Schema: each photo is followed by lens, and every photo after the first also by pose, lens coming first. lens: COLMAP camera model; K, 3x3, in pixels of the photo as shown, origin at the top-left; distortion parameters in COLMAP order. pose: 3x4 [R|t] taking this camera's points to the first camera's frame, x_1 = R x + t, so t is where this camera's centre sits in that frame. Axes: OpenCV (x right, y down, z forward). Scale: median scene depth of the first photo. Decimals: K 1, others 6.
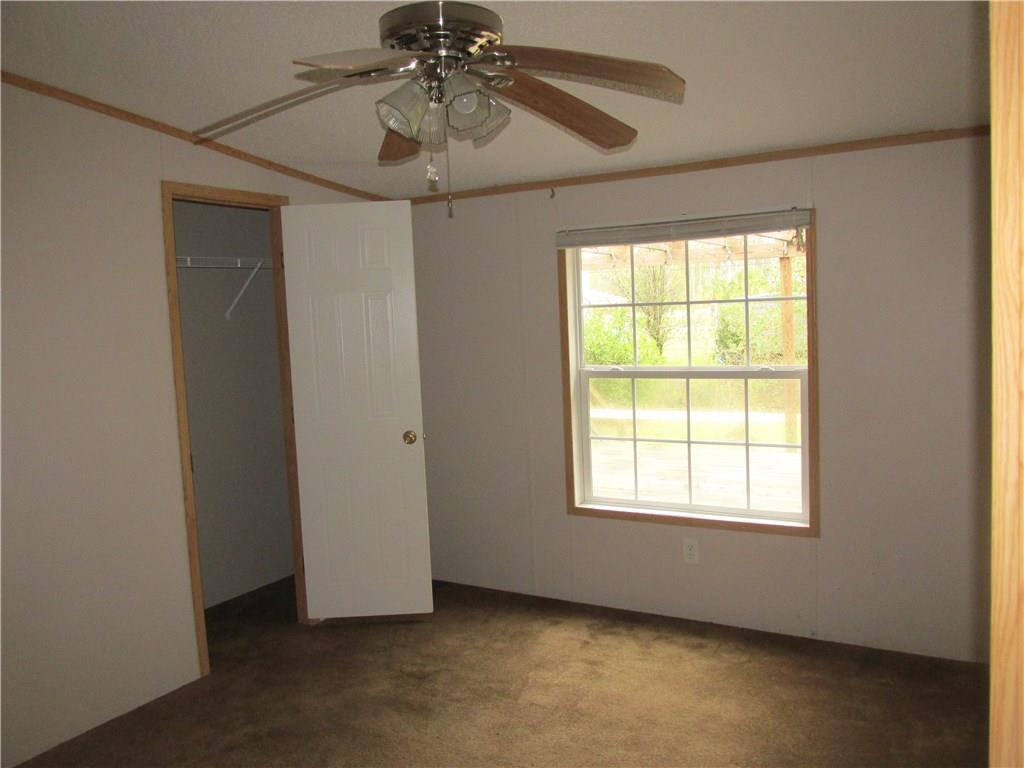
lens RADIAL K [[783.3, 0, 512.0], [0, 783.3, 384.0], [0, 0, 1]] dist [-0.006910, 0.000016]
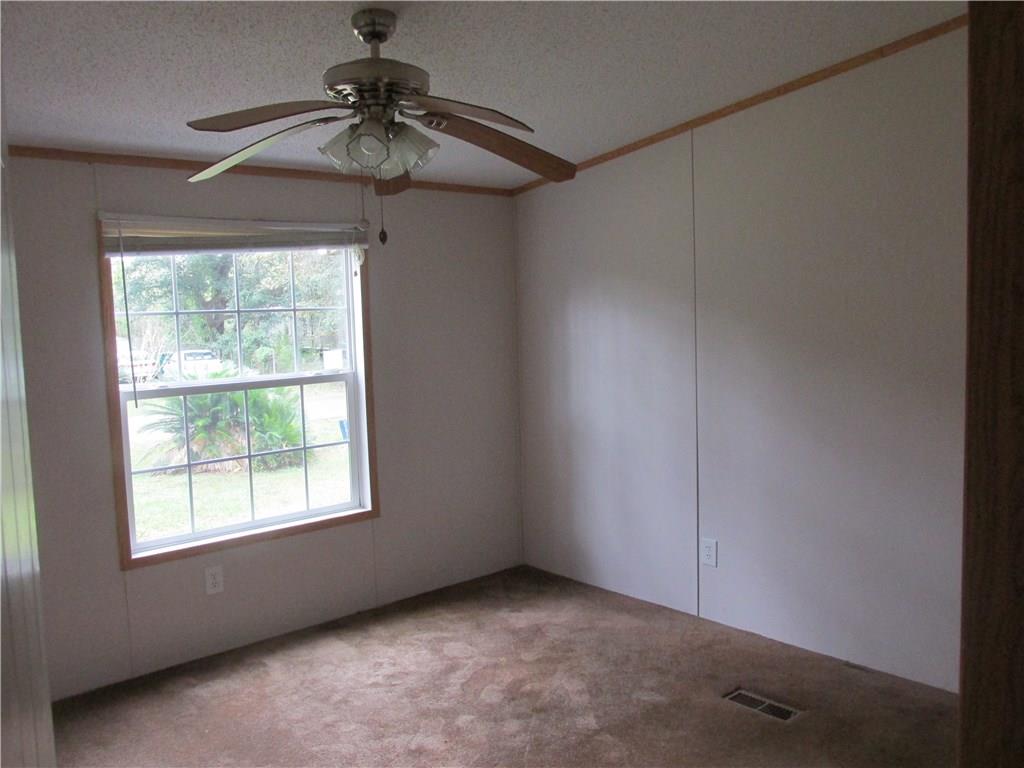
lens RADIAL K [[868.5, 0, 517.2], [0, 868.5, 380.0], [0, 0, 1]] dist [-0.031771, 0.007387]
pose [[0.352862, -0.053120, 0.934166, -0.674256], [0.099711, 0.994837, 0.018906, -0.006182], [-0.930347, 0.086475, 0.356336, 0.324042]]
